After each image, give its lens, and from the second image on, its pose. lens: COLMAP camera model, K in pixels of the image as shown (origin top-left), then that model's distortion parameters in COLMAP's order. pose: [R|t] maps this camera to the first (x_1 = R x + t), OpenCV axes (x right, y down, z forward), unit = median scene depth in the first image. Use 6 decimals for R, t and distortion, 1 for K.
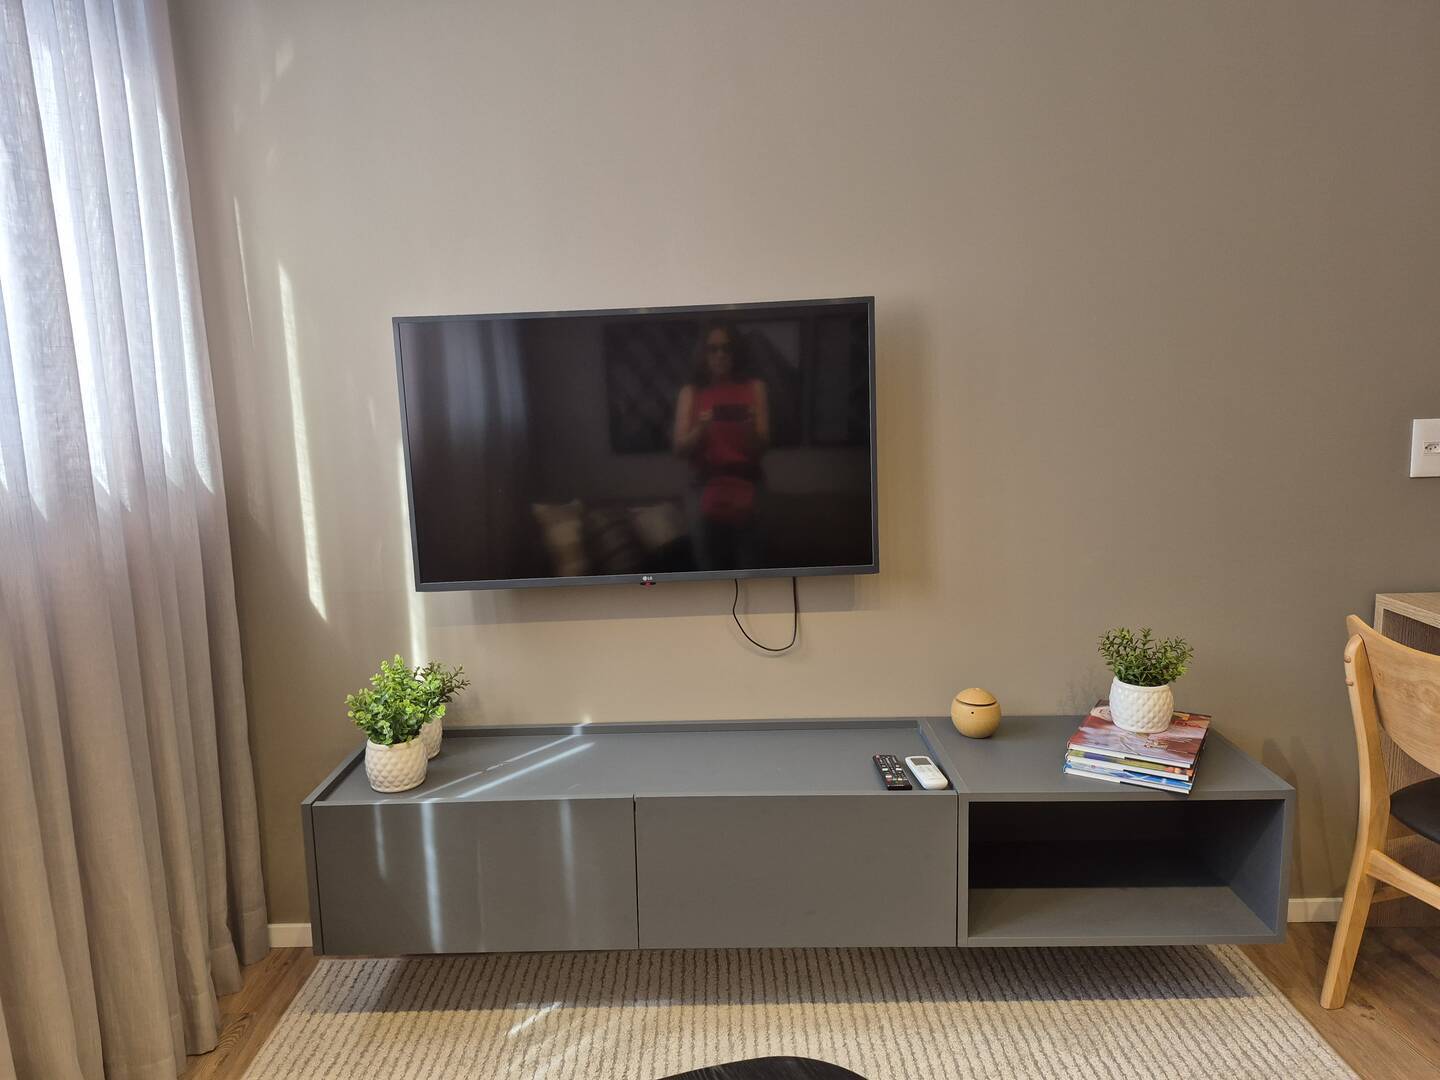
lens RADIAL K [[1001.9, 0, 720.0], [0, 1001.9, 540.0], [0, 0, 1]] dist [-0.032817, -0.004988]
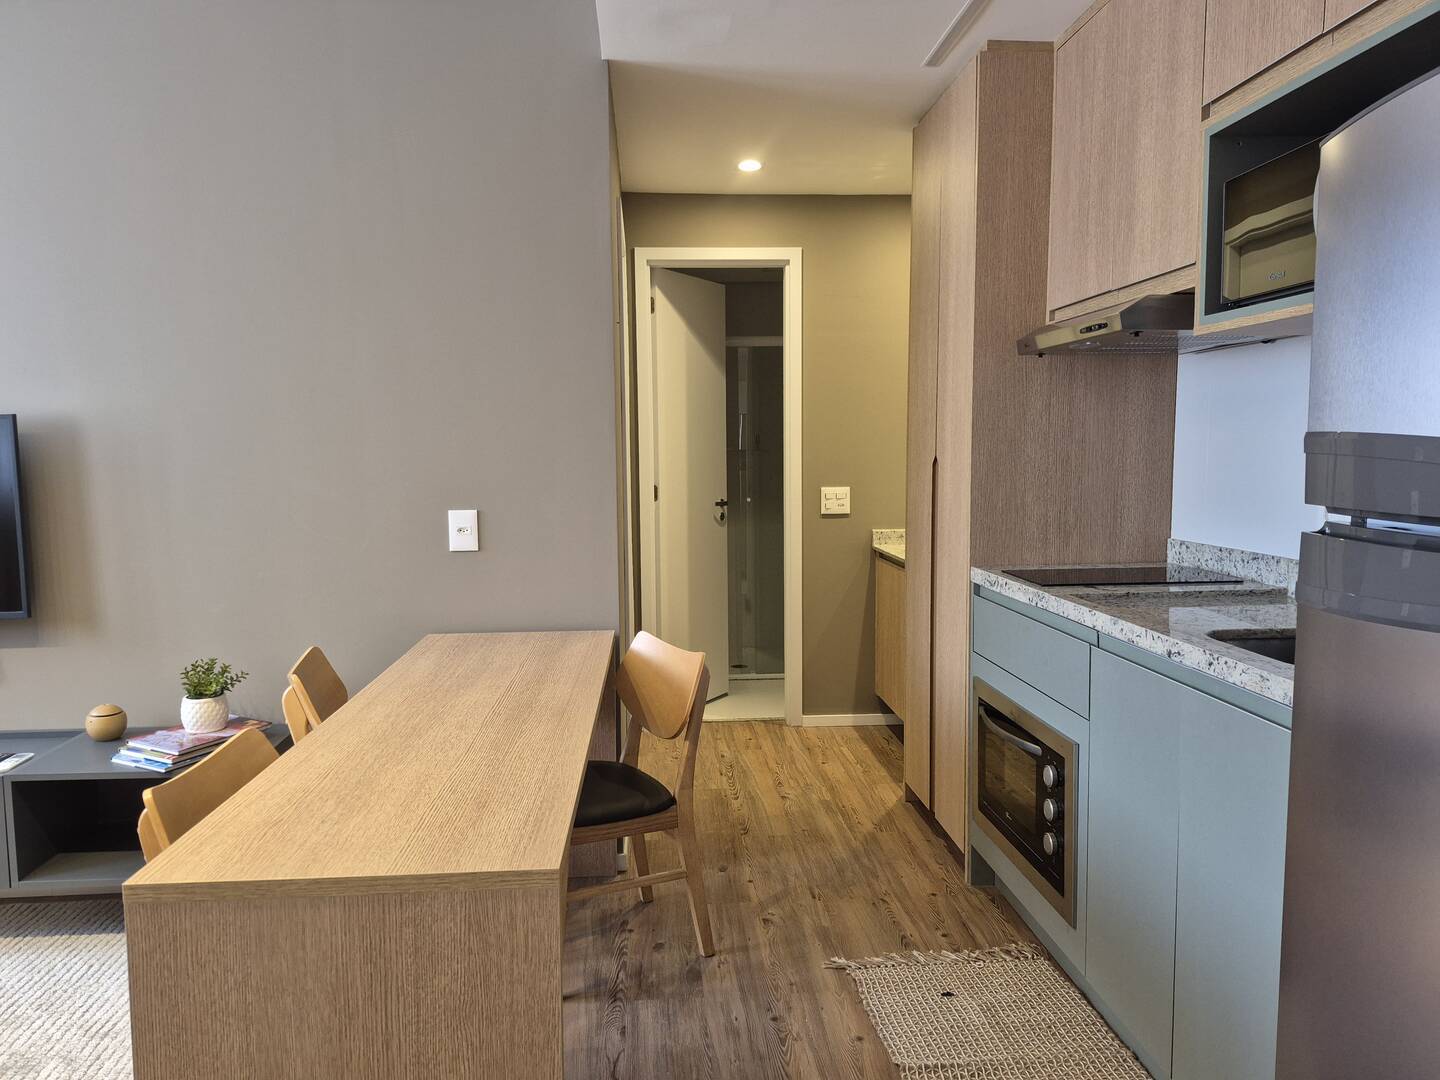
lens RADIAL K [[1001.9, 0, 720.0], [0, 1001.9, 540.0], [0, 0, 1]] dist [-0.032817, -0.004988]
pose [[0.993377, 0.012818, 0.114180, 0.989291], [-0.006334, 0.998356, -0.056965, -0.002970], [-0.114722, 0.055865, 0.991826, -0.474124]]
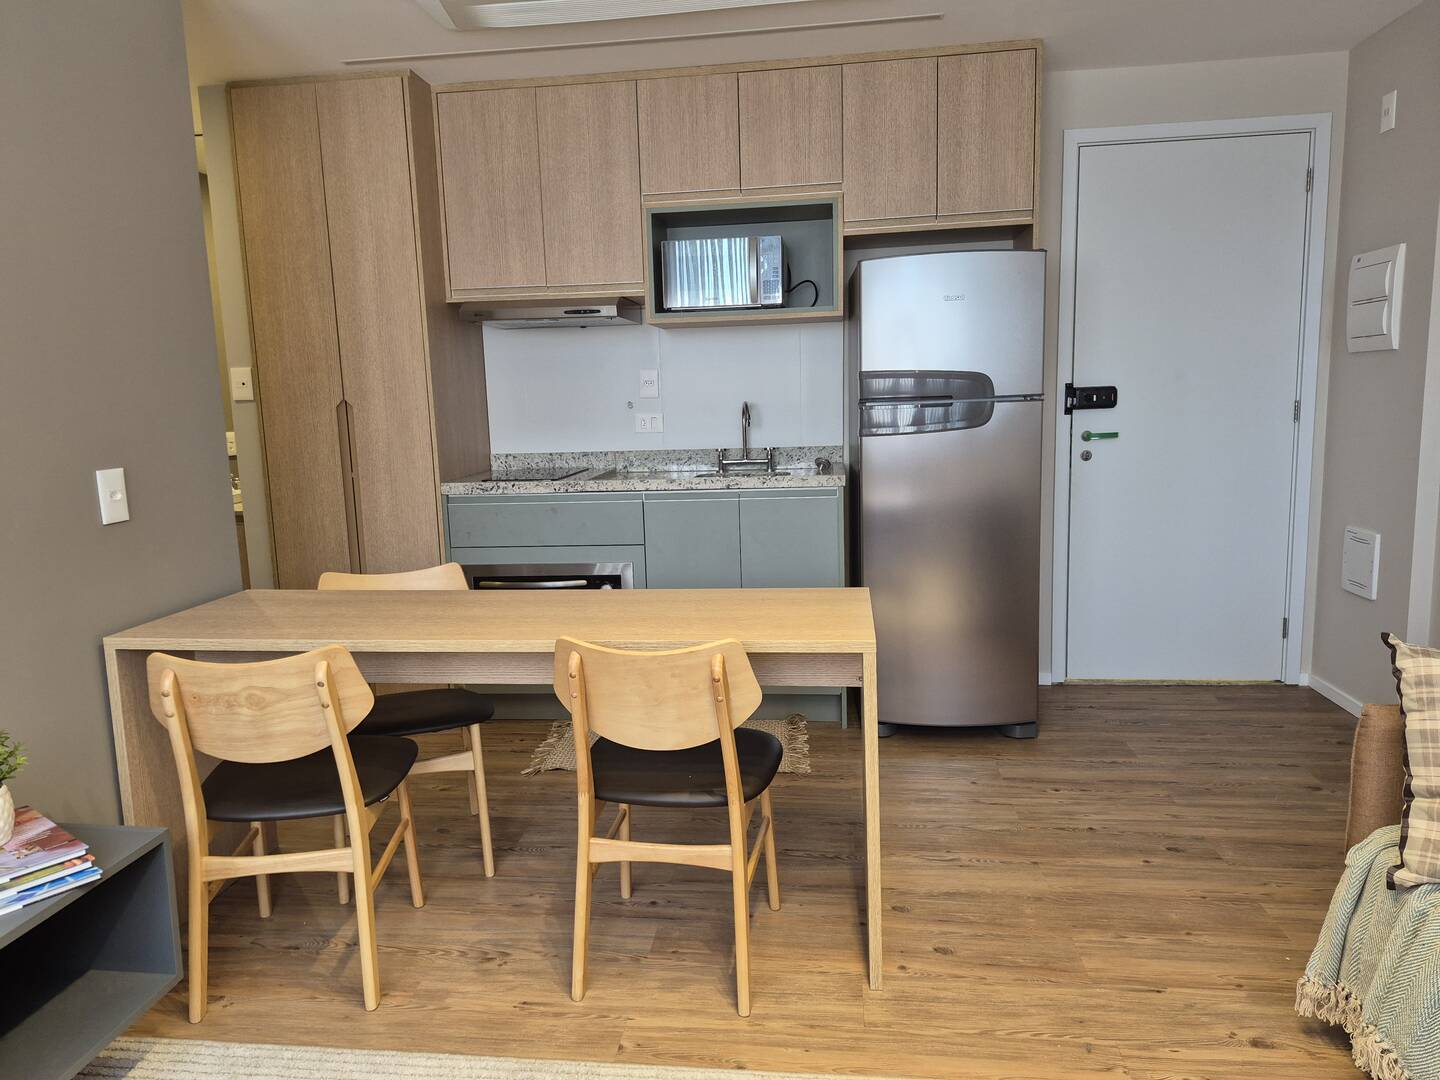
lens RADIAL K [[966.4, 0, 720.0], [0, 966.4, 540.0], [0, 0, 1]] dist [0.000201, -0.001440]
pose [[0.089492, -0.120759, 0.988640, -0.304141], [0.171509, 0.979663, 0.104137, -0.045624], [-0.981109, 0.160241, 0.108383, 0.250988]]
